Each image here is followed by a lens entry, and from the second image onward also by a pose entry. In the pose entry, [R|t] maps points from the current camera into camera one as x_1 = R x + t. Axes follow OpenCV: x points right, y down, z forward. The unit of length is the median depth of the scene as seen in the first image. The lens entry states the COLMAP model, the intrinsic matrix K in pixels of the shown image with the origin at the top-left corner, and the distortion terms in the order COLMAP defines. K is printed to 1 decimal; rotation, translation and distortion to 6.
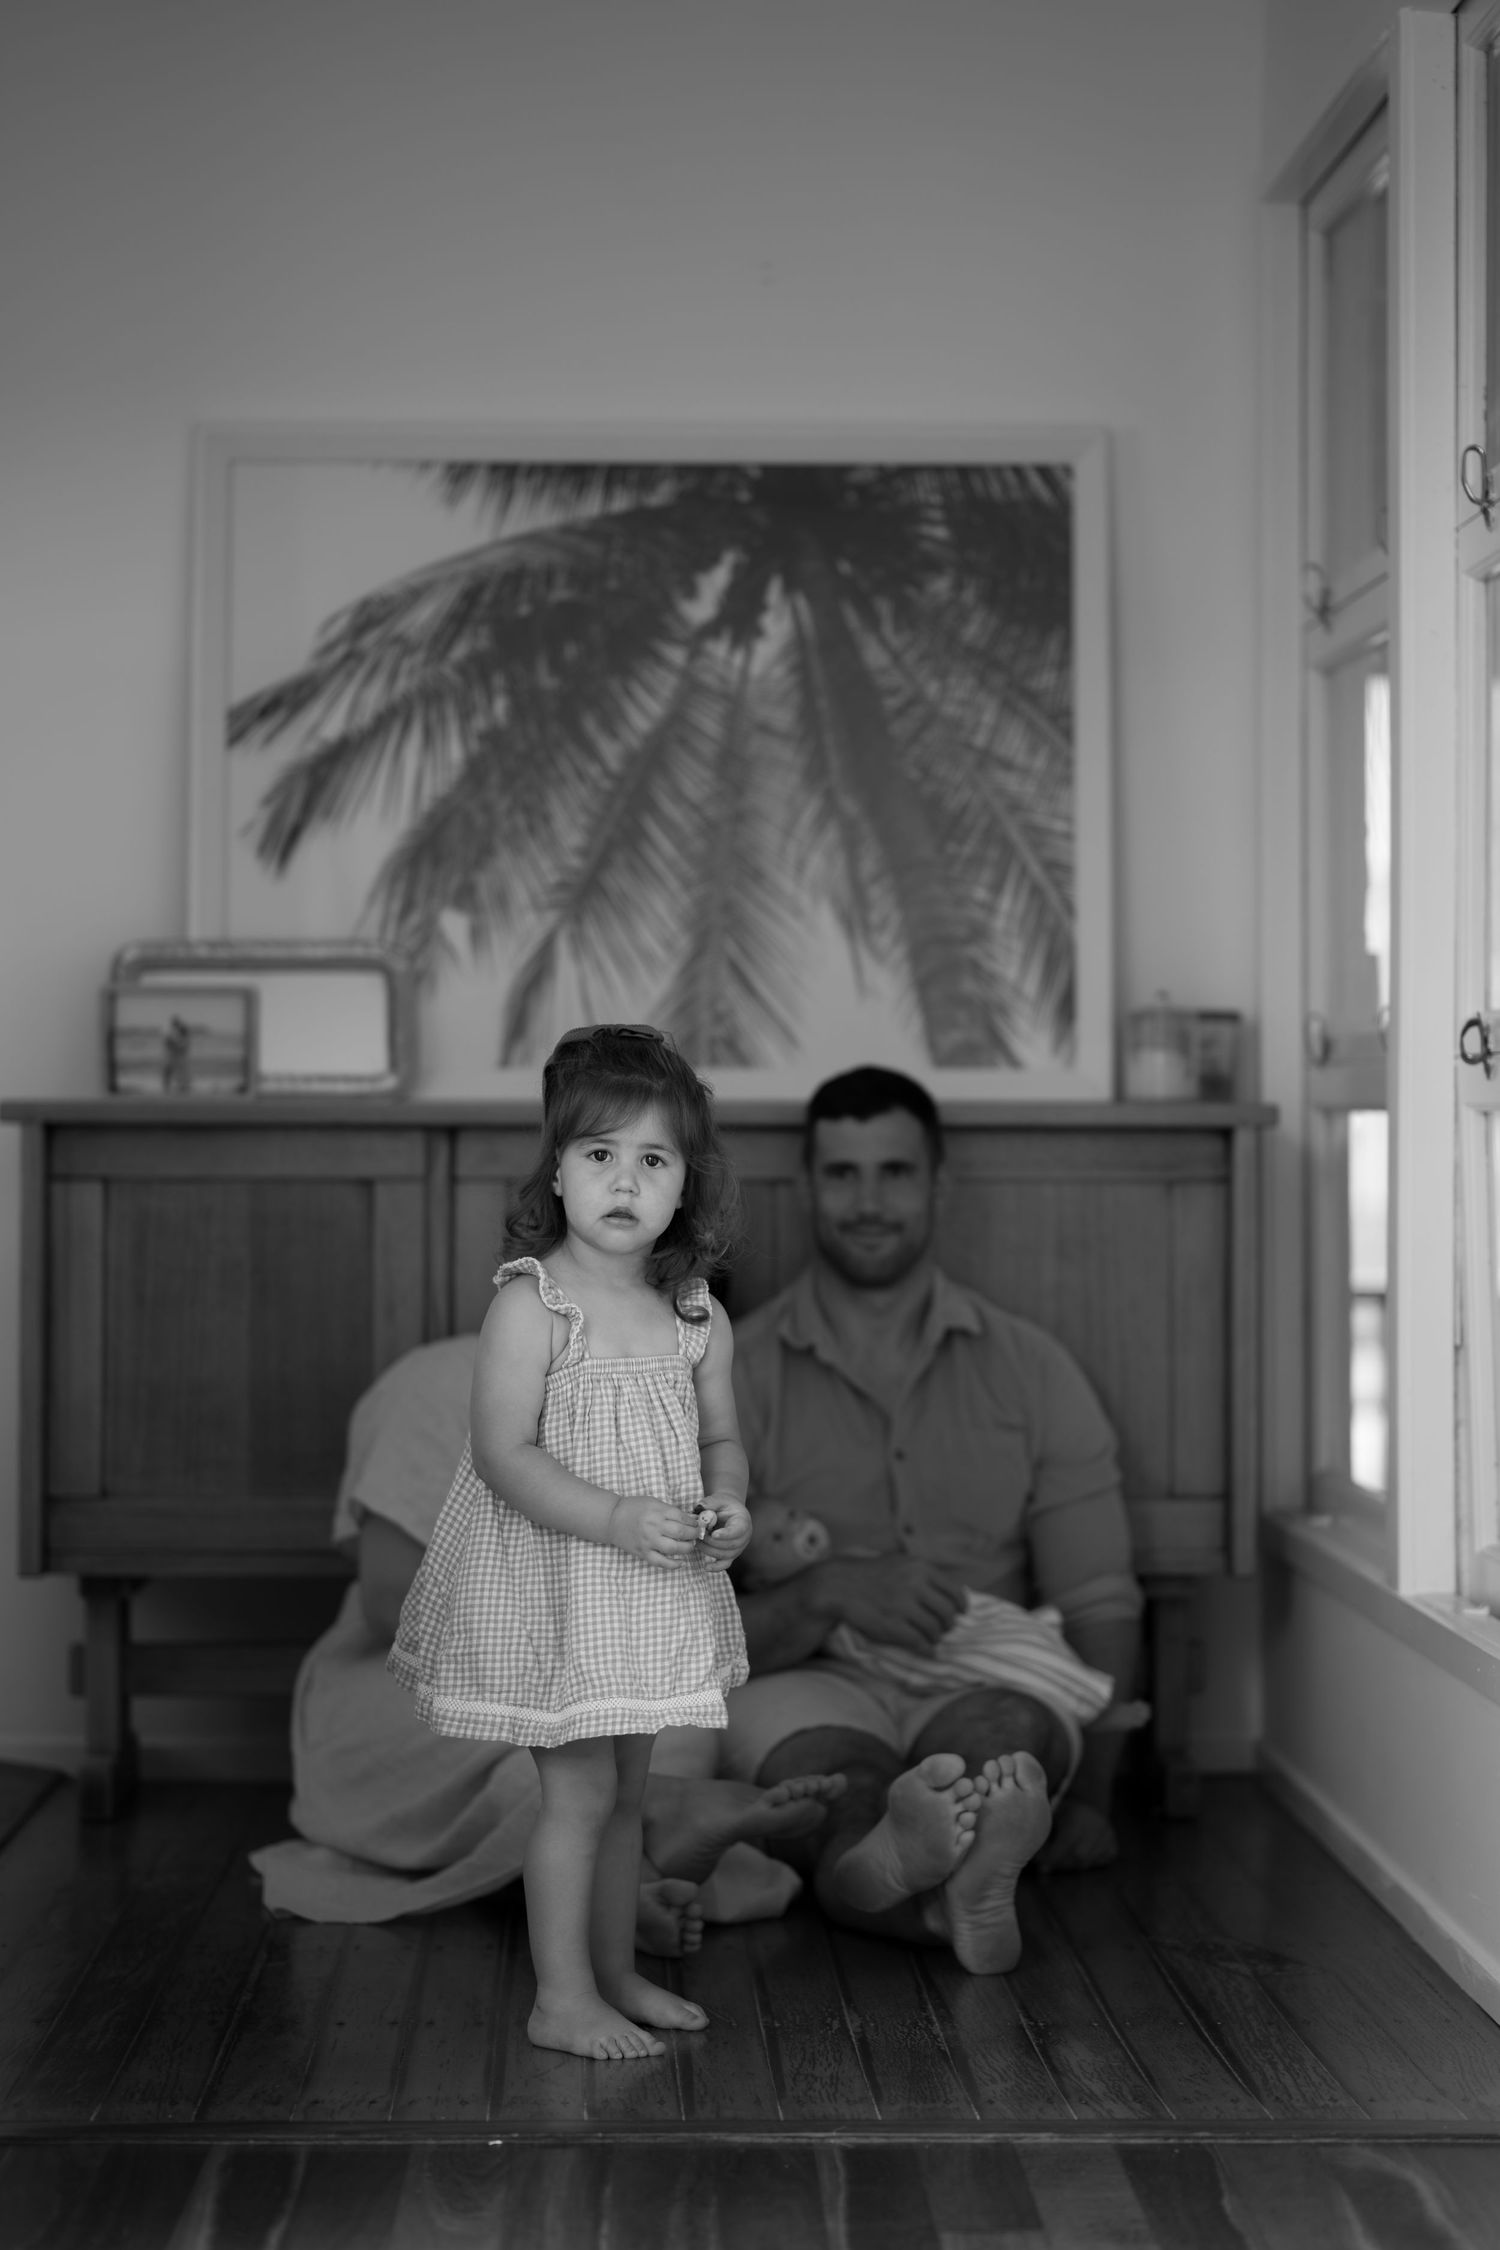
lens RADIAL K [[5709.8, 0, 824.3], [0, 5709.8, 1113.2], [0, 0, 1]] dist [0.005355, 0.000000]
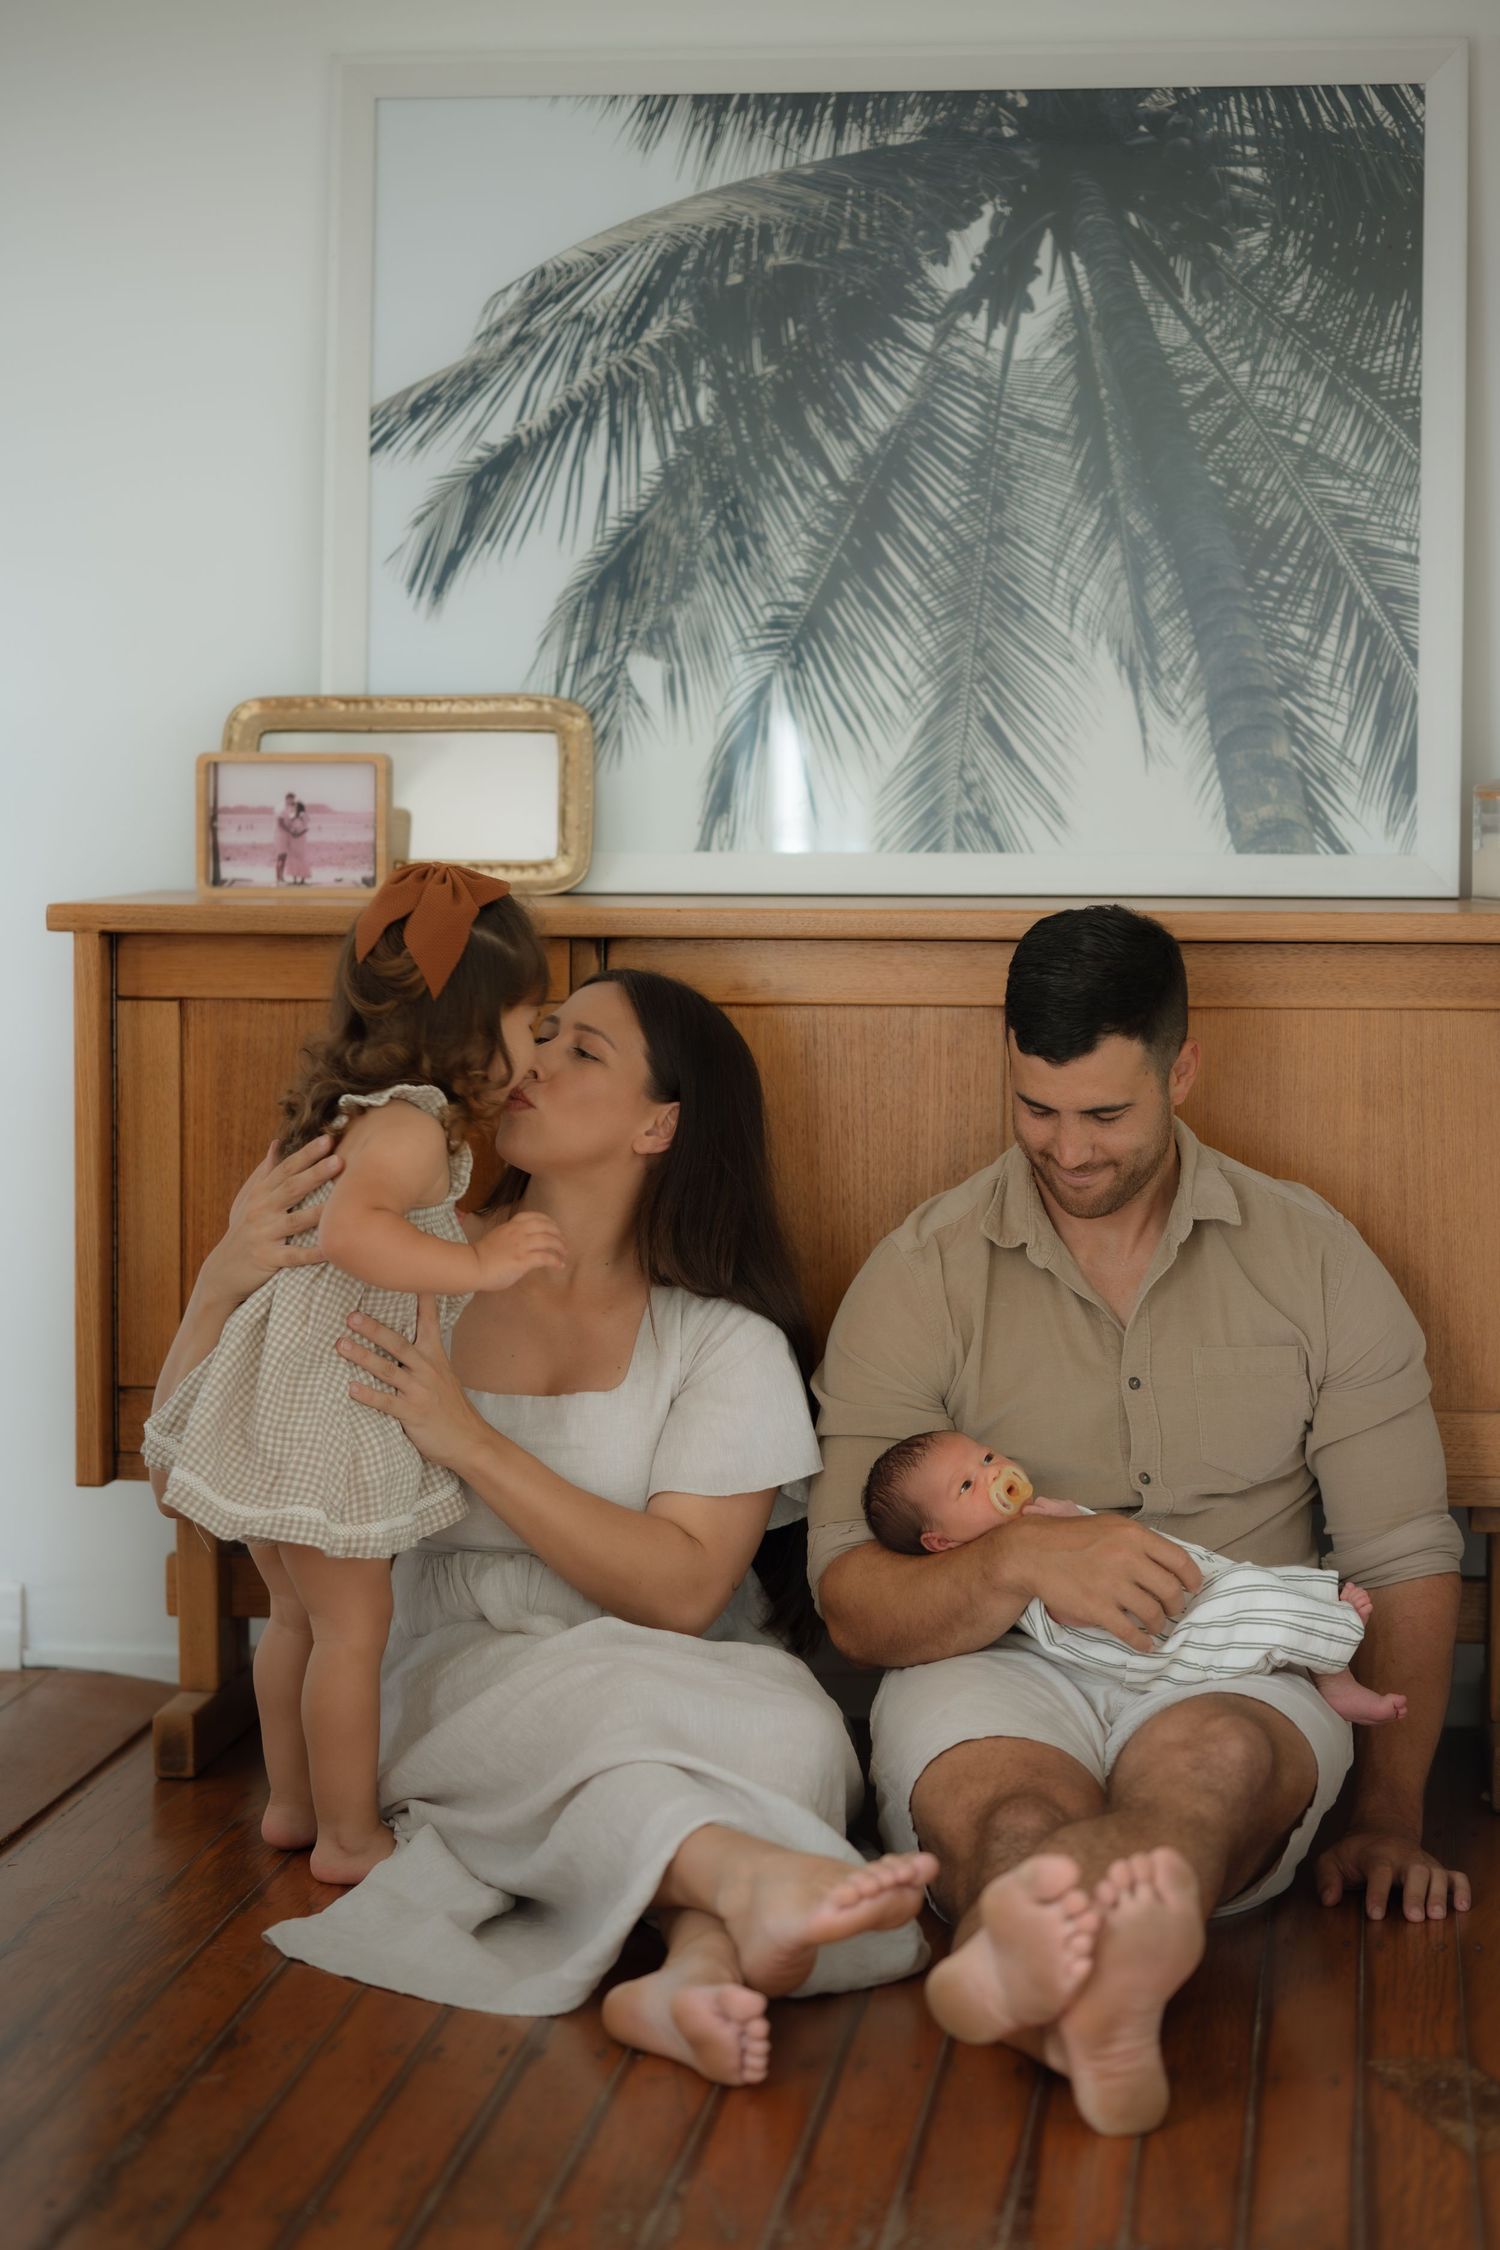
lens RADIAL K [[5709.8, 0, 674.3], [0, 5709.8, 1110.4], [0, 0, 1]] dist [0.005355, 0.000000]
pose [[0.987036, 0.010910, -0.160126, 0.069652], [0.001384, 0.997071, 0.076465, -0.032965], [0.160492, -0.075695, 0.984130, 0.197690]]
